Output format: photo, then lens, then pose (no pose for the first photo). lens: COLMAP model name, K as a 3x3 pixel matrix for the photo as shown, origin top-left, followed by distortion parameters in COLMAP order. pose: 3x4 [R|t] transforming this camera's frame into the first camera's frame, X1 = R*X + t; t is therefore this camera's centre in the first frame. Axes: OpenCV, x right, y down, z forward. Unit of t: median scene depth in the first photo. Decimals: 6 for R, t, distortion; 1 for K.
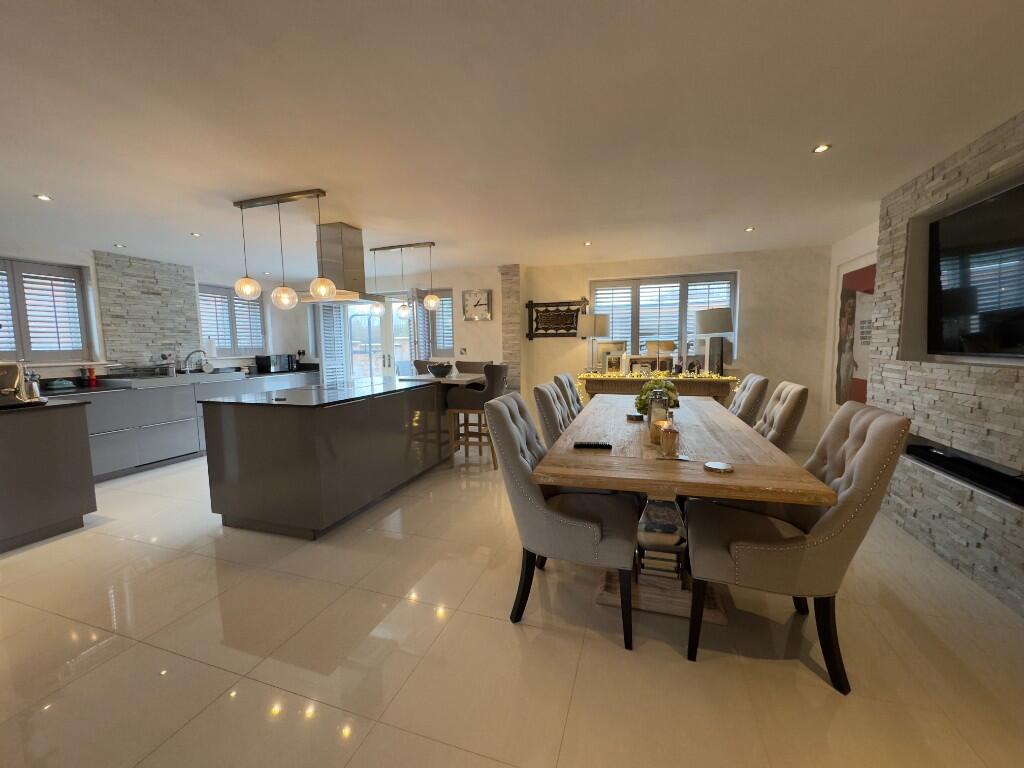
lens RADIAL K [[412.9, 0, 503.7], [0, 412.9, 388.9], [0, 0, 1]] dist [-0.004287, 0.000090]
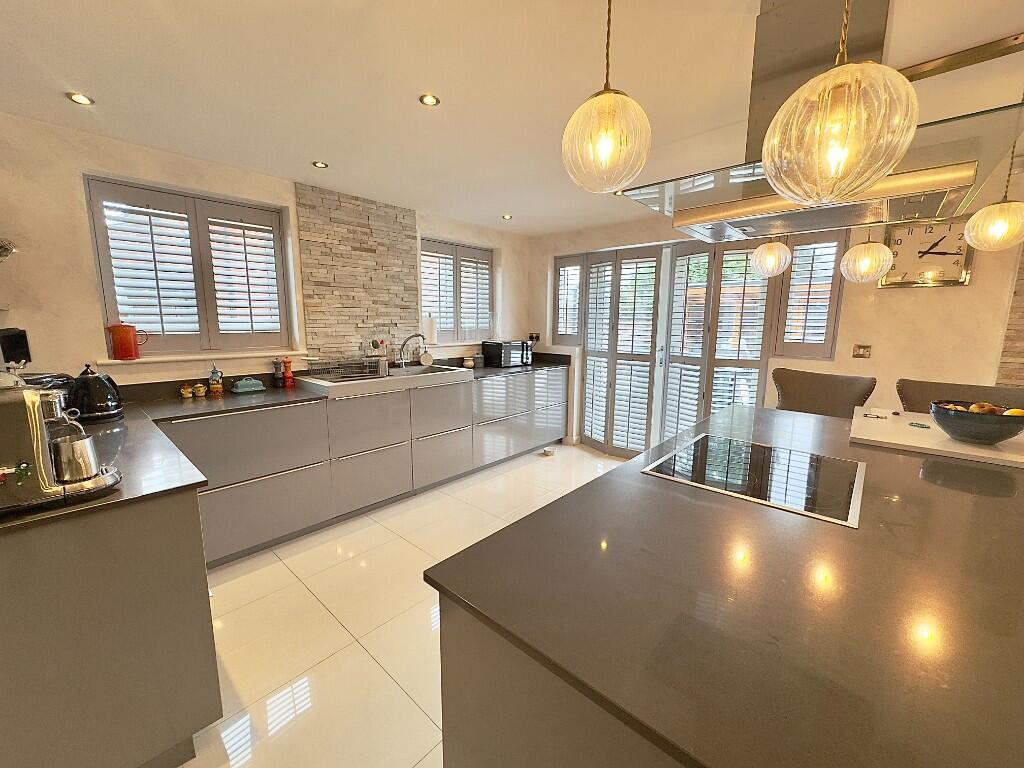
lens RADIAL K [[412.9, 0, 510.7], [0, 412.9, 383.0], [0, 0, 1]] dist [-0.004287, 0.000090]
pose [[0.930609, 0.070580, -0.359146, -0.362266], [-0.055140, 0.997067, 0.053068, -0.060977], [0.361838, -0.029583, 0.931772, 0.436319]]
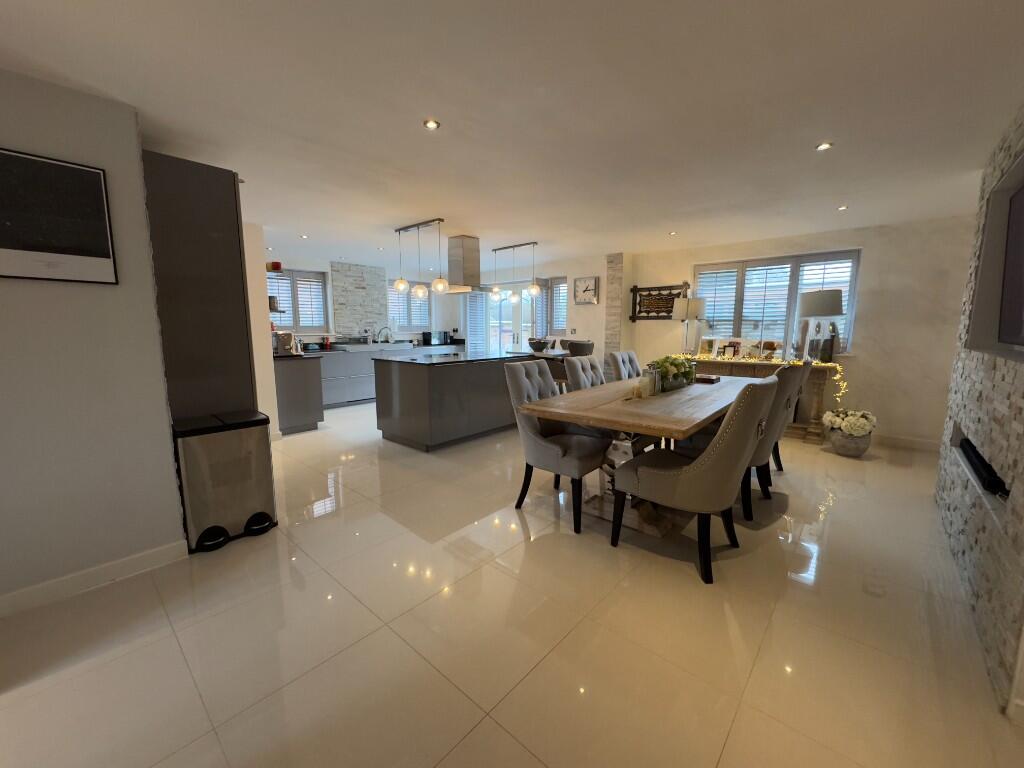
lens RADIAL K [[412.9, 0, 499.6], [0, 412.9, 392.5], [0, 0, 1]] dist [-0.004287, 0.000090]
pose [[0.912073, 0.078301, -0.402482, 0.223040], [-0.056394, 0.996224, 0.066014, 0.016568], [0.406131, -0.037512, 0.913045, -0.164009]]
